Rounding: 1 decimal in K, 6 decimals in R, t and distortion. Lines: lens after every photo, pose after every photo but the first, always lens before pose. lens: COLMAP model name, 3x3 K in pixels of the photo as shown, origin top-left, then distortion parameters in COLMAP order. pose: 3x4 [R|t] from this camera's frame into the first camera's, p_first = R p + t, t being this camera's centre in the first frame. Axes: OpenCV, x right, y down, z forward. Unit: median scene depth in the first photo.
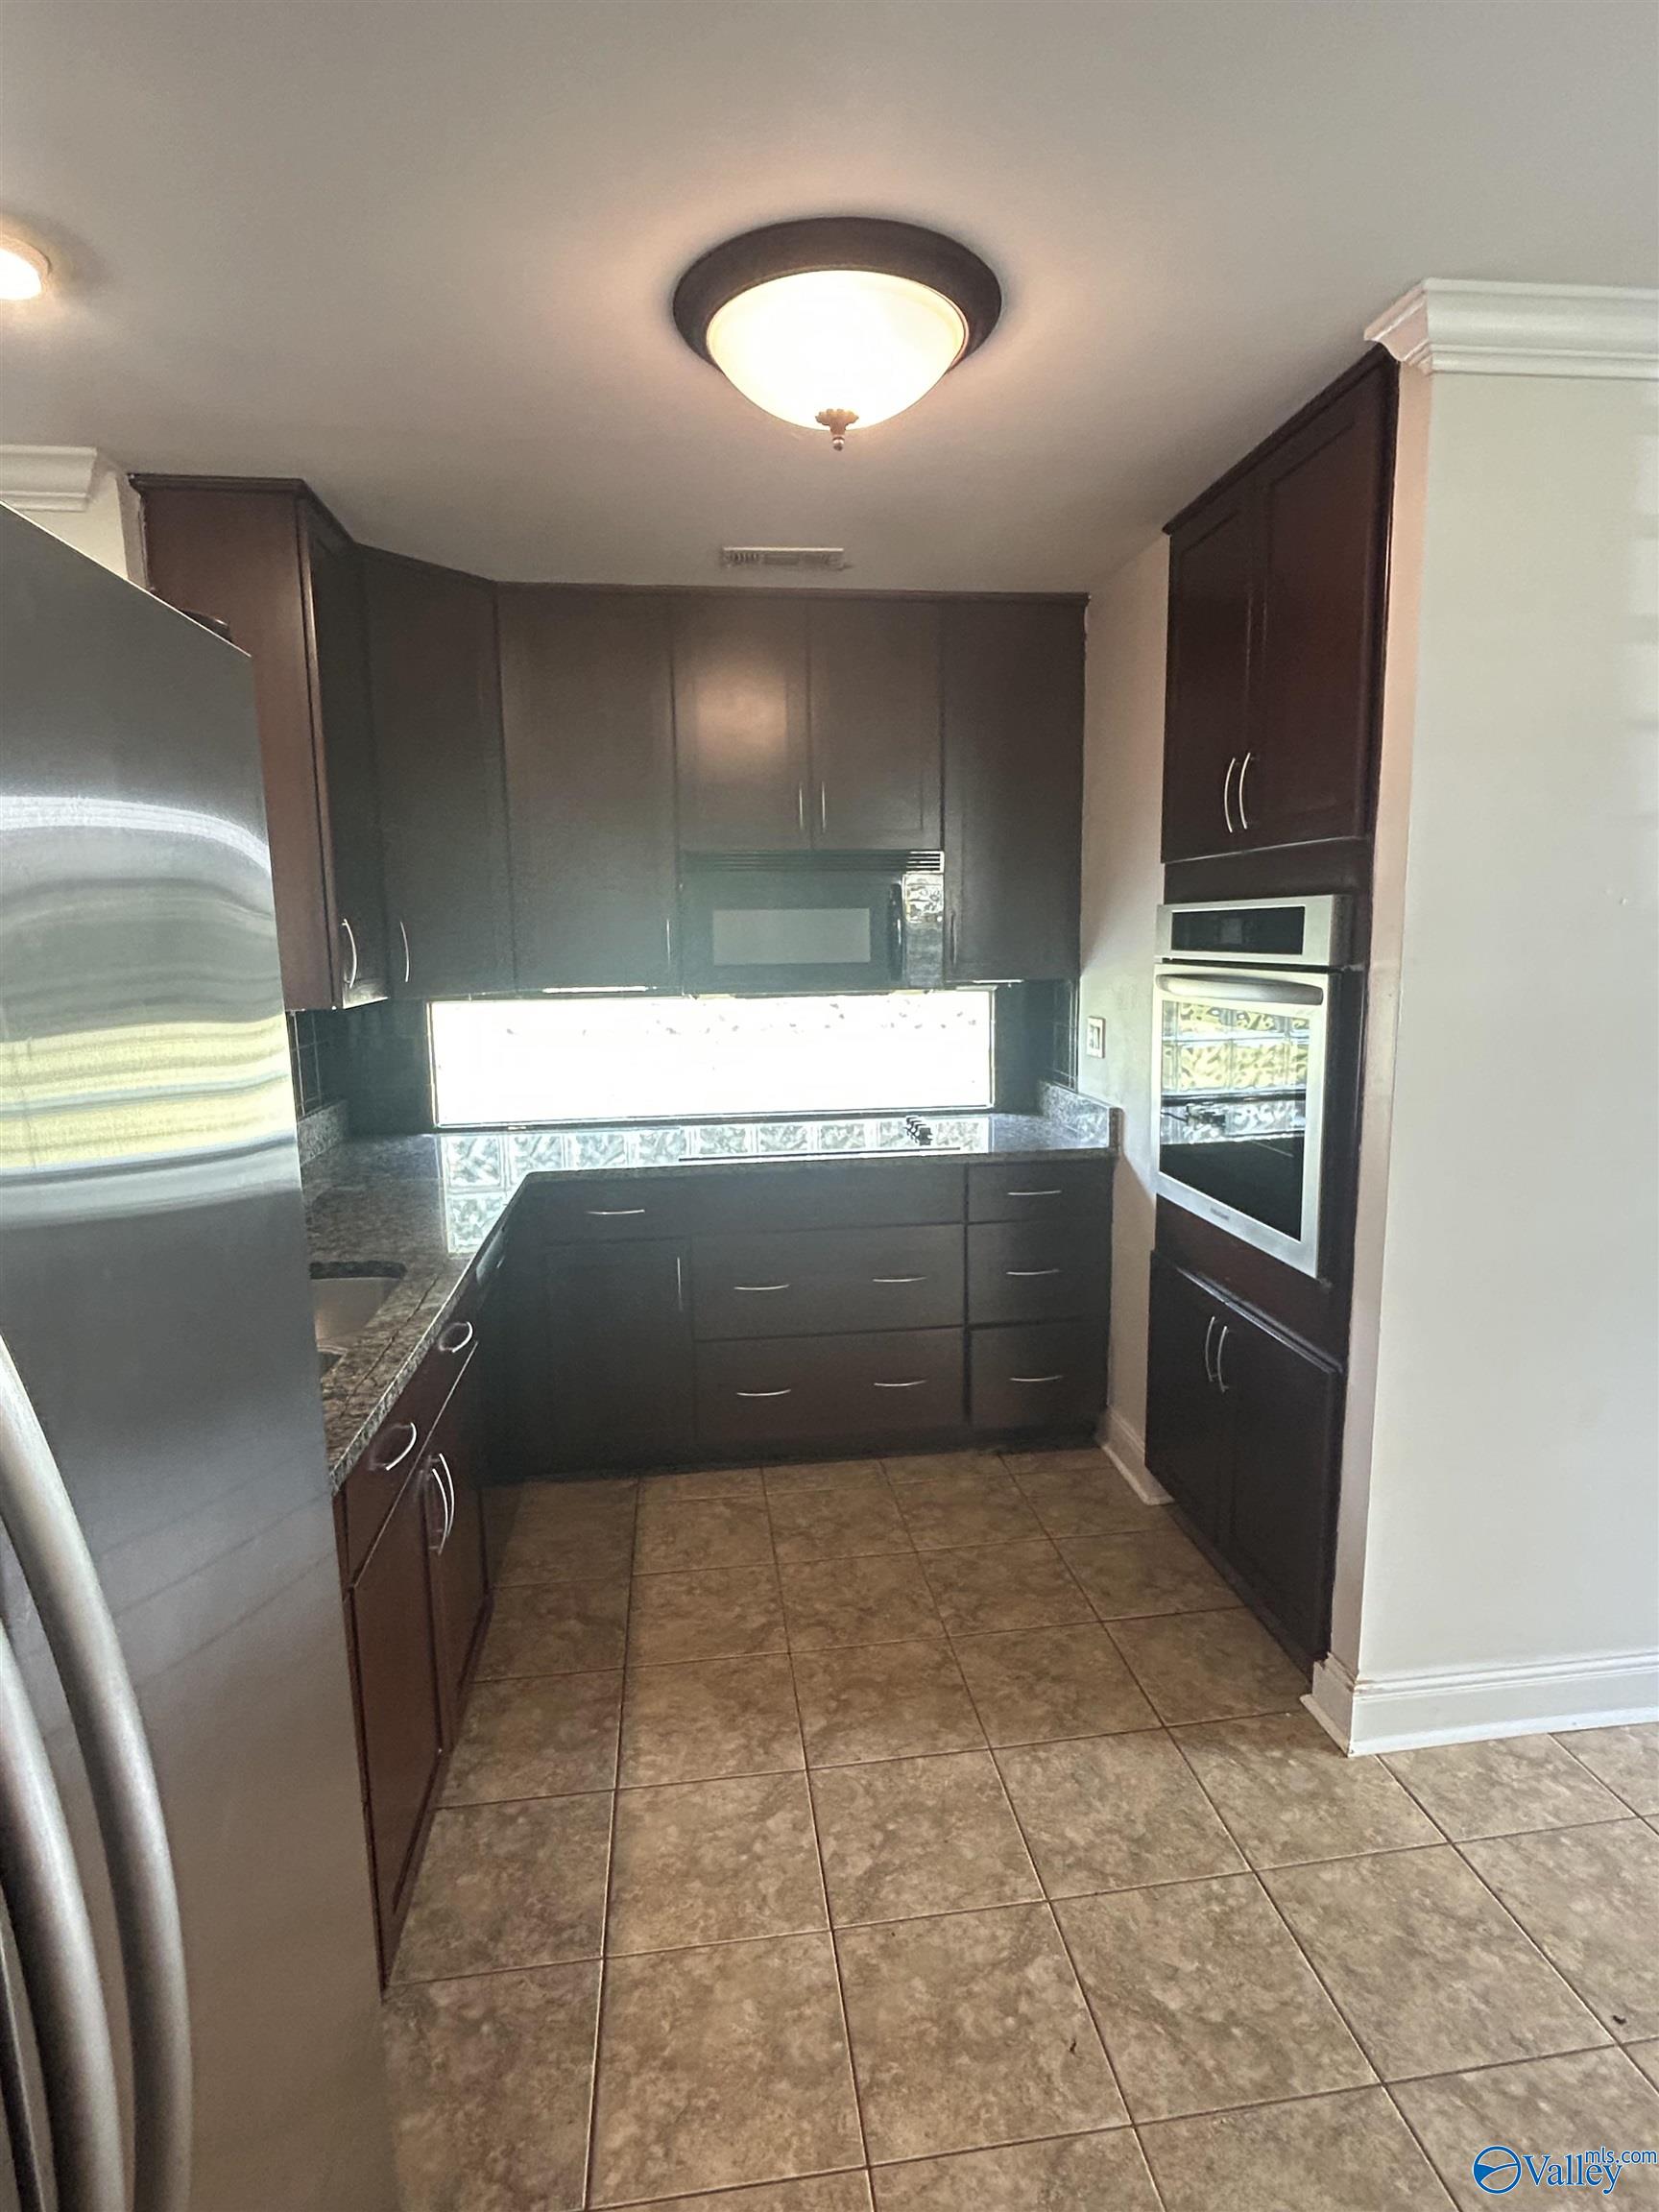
lens RADIAL K [[1145.7, 0, 831.0], [0, 1145.7, 1089.9], [0, 0, 1]] dist [-0.012573, 0.007126]
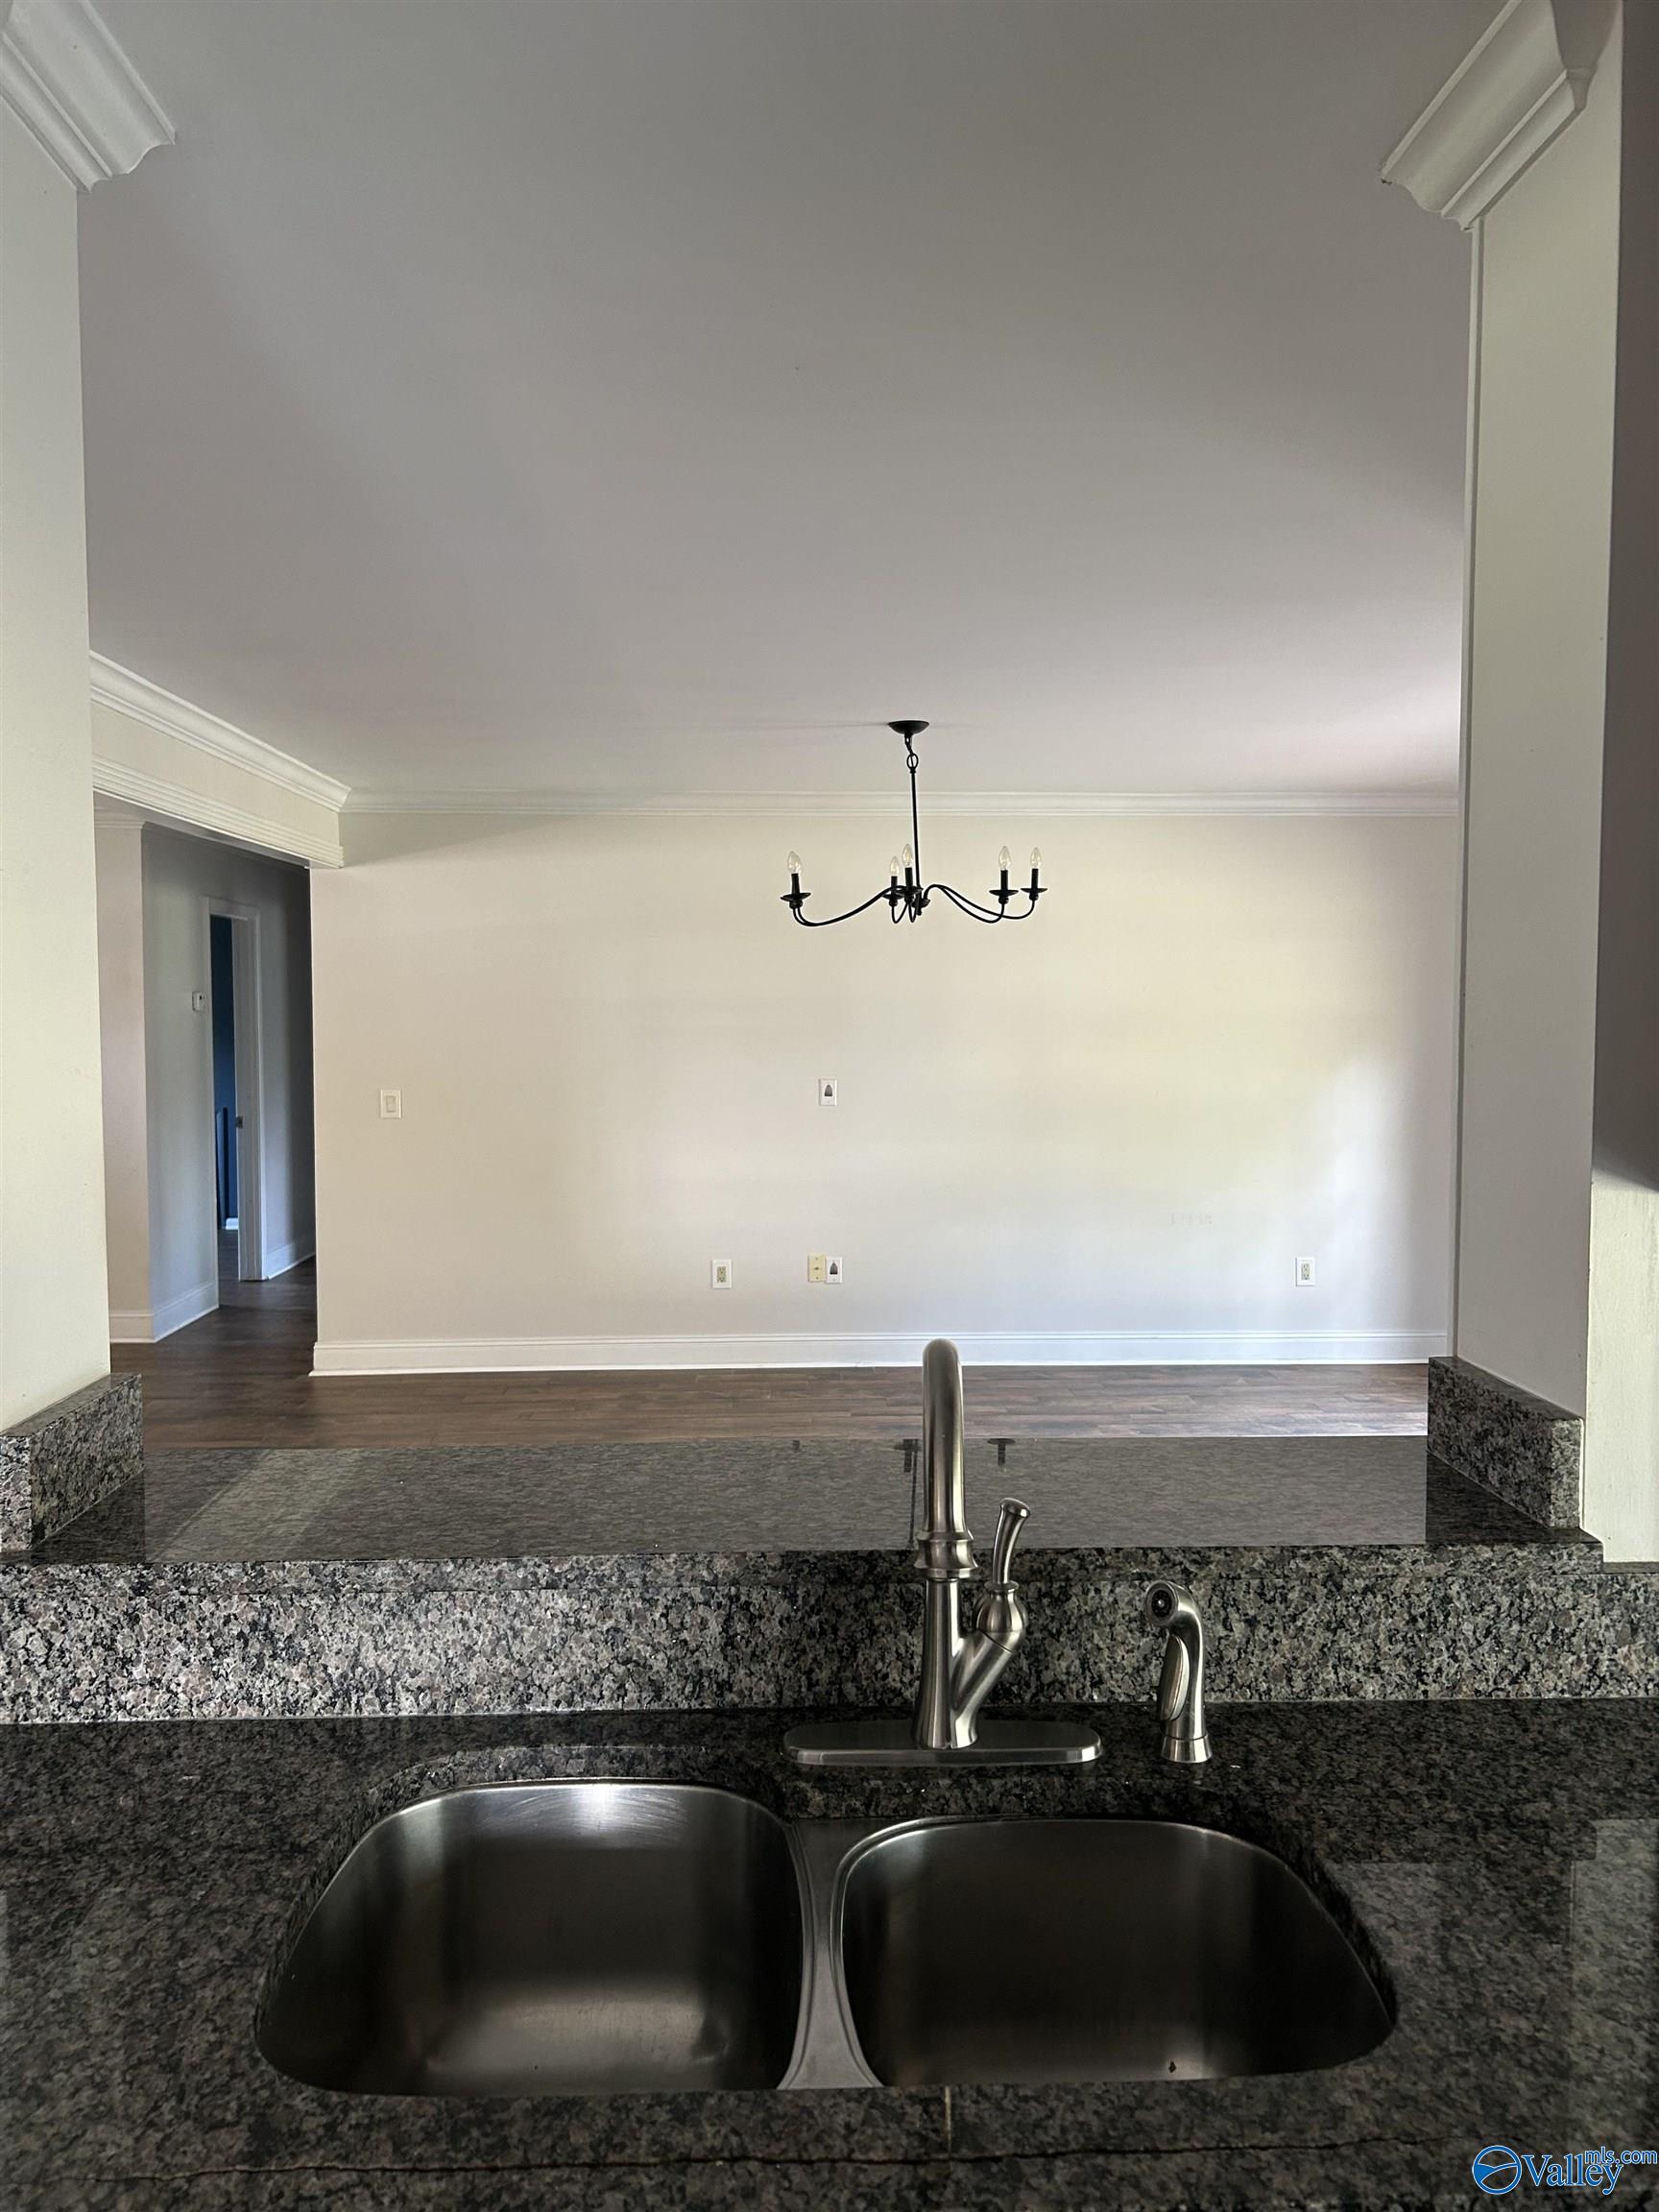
lens RADIAL K [[1658.7, 0, 827.1], [0, 1658.7, 1089.1], [0, 0, 1]] dist [0.049477, -0.045649]
pose [[-0.096314, 0.064592, -0.993253, 0.105808], [-0.139085, 0.987229, 0.077687, -0.148054], [0.985586, 0.145629, -0.086101, 0.943955]]
